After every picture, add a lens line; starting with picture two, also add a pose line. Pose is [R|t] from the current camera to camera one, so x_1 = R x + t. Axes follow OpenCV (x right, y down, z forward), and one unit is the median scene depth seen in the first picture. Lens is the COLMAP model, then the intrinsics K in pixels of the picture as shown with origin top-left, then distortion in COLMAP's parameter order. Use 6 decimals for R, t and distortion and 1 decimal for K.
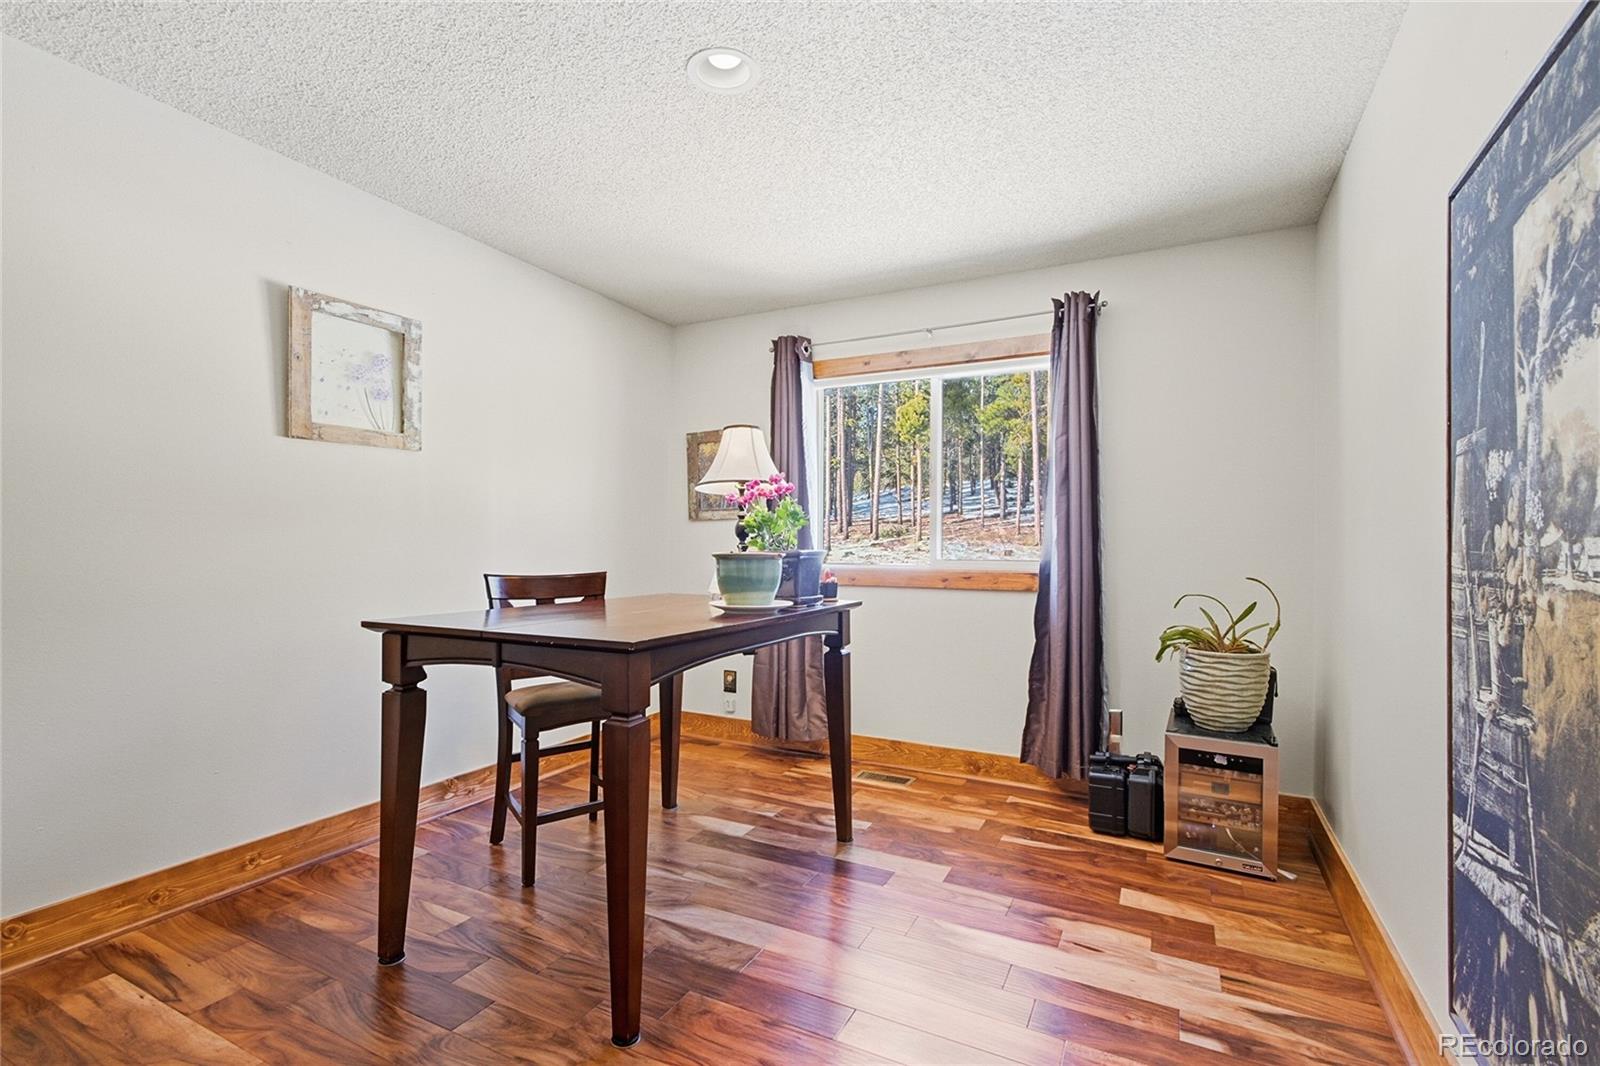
lens RADIAL K [[724.4, 0, 804.6], [0, 724.4, 540.4], [0, 0, 1]] dist [0.008773, -0.005530]
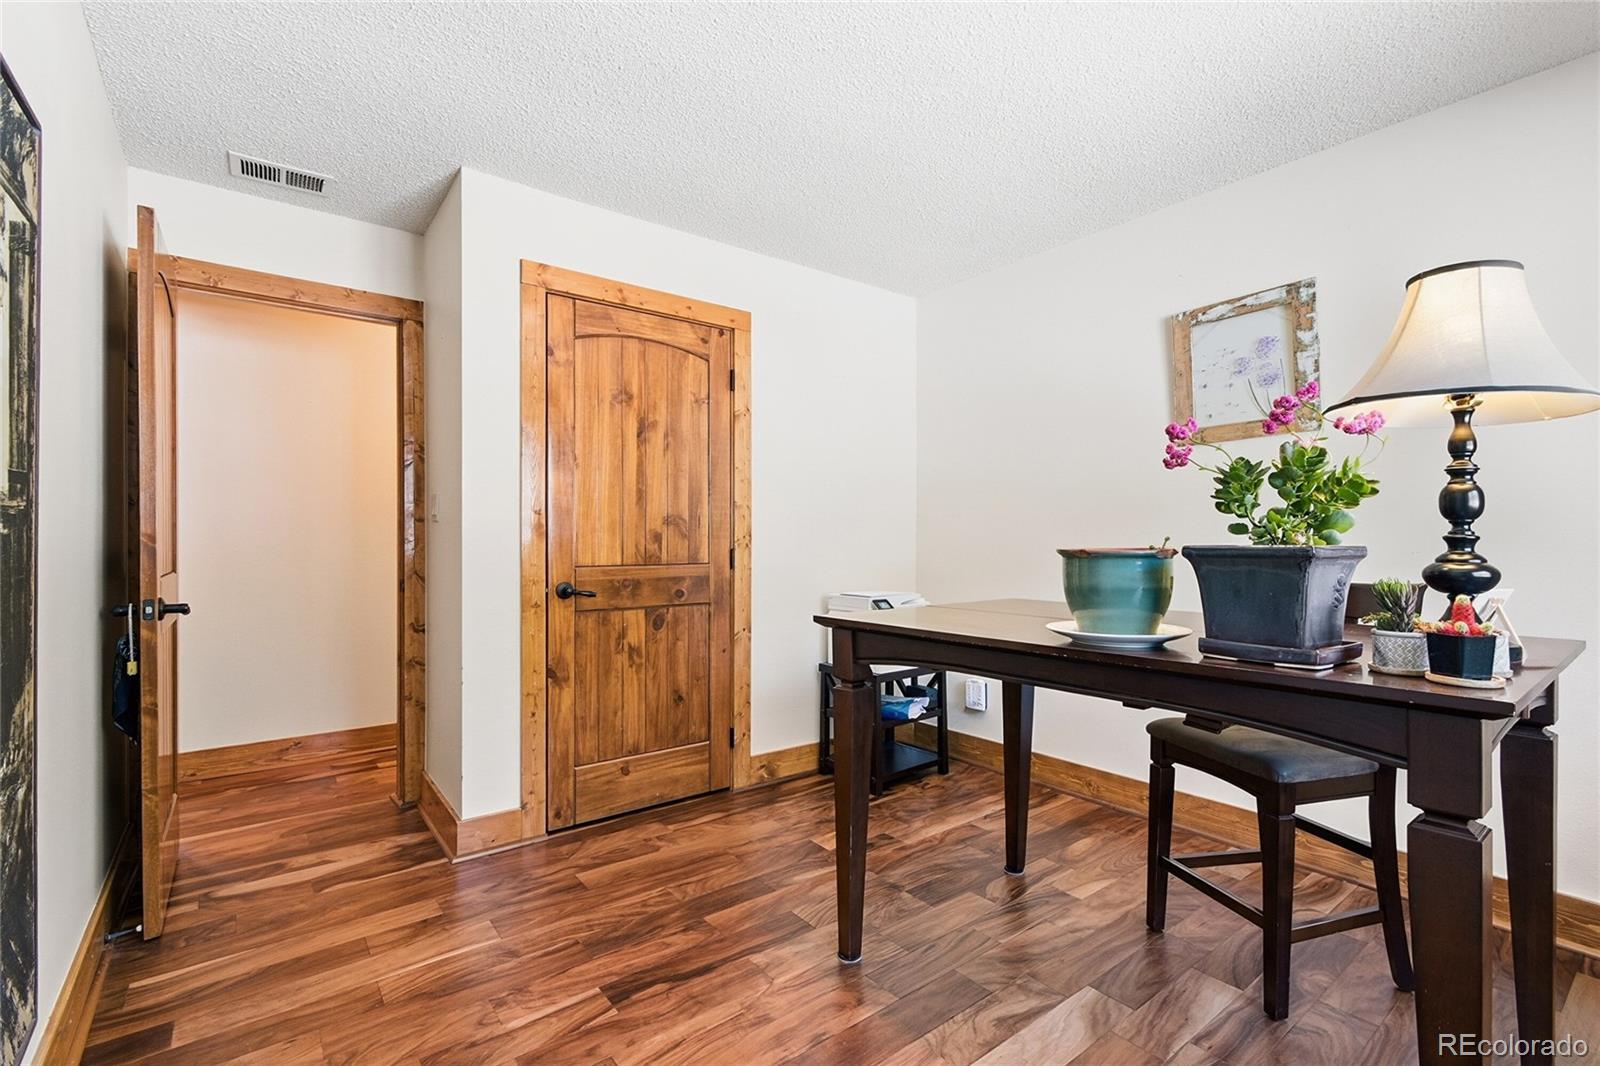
lens RADIAL K [[724.4, 0, 808.0], [0, 724.4, 535.1], [0, 0, 1]] dist [0.008773, -0.005530]
pose [[-0.432556, -0.013872, -0.901500, 0.556871], [0.007069, 0.999799, -0.018777, 0.013885], [0.901579, -0.014495, -0.432371, 0.944052]]
